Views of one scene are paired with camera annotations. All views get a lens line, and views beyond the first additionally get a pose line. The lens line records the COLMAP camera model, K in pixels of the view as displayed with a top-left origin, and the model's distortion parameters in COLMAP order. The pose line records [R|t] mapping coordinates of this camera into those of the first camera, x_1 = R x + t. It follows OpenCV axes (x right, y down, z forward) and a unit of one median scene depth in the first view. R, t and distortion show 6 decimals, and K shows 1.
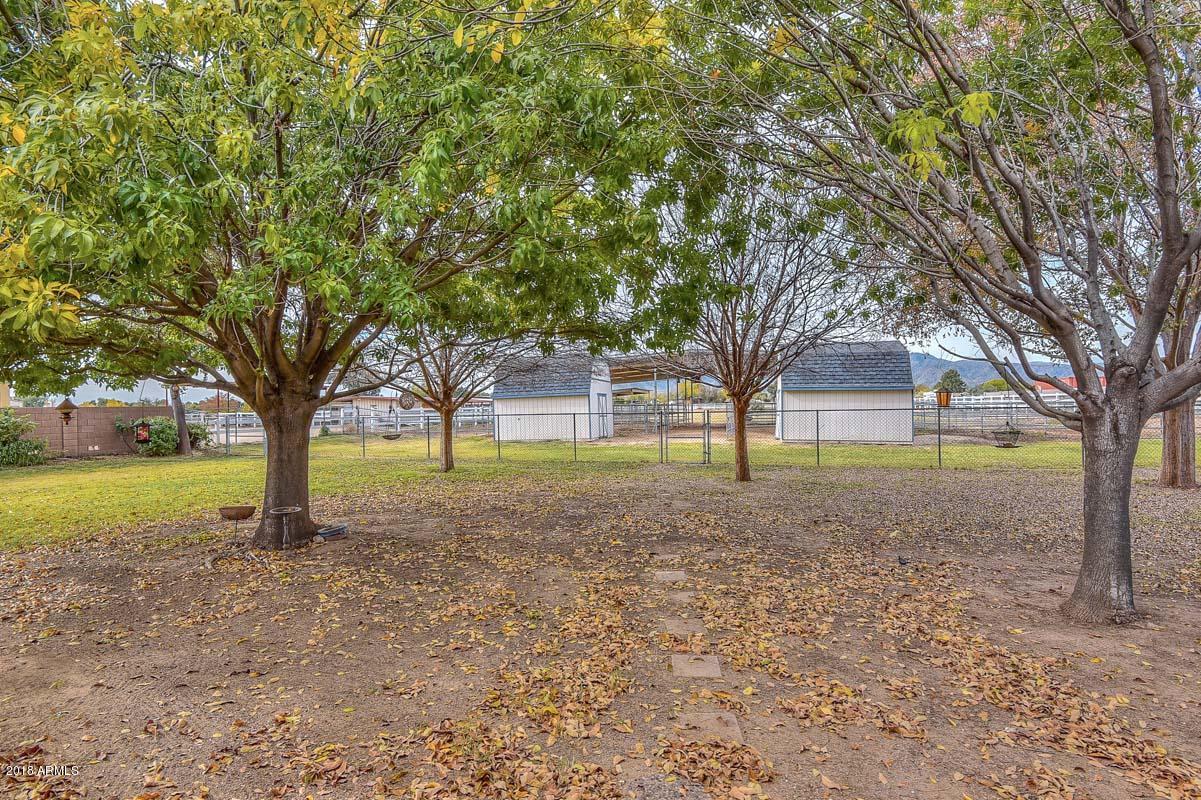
lens RADIAL K [[555.3, 0, 596.6], [0, 555.3, 400.8], [0, 0, 1]] dist [-0.009154, -0.020660]
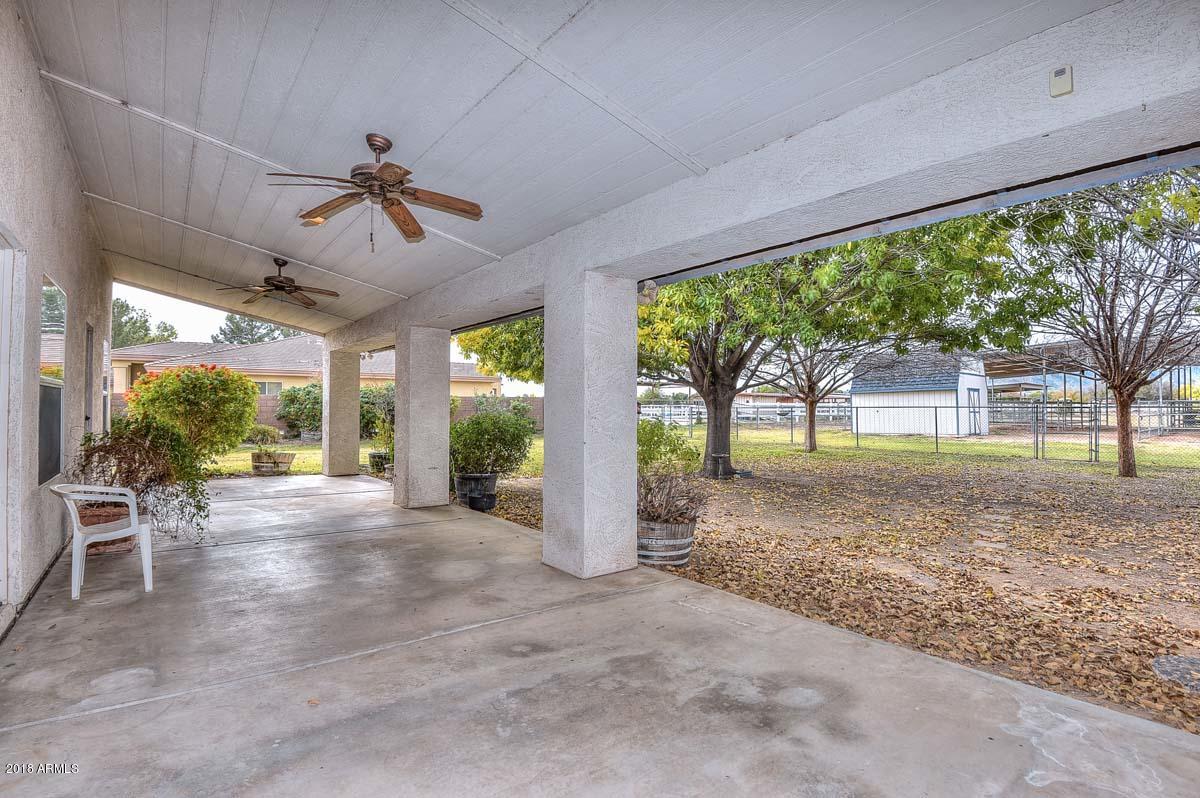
lens RADIAL K [[554.8, 0, 596.1], [0, 554.8, 399.8], [0, 0, 1]] dist [-0.009154, -0.020660]
pose [[0.818112, 0.010696, -0.574959, 0.047368], [-0.008100, 0.999942, 0.007077, 0.011003], [0.575002, -0.001132, 0.818151, -0.305755]]
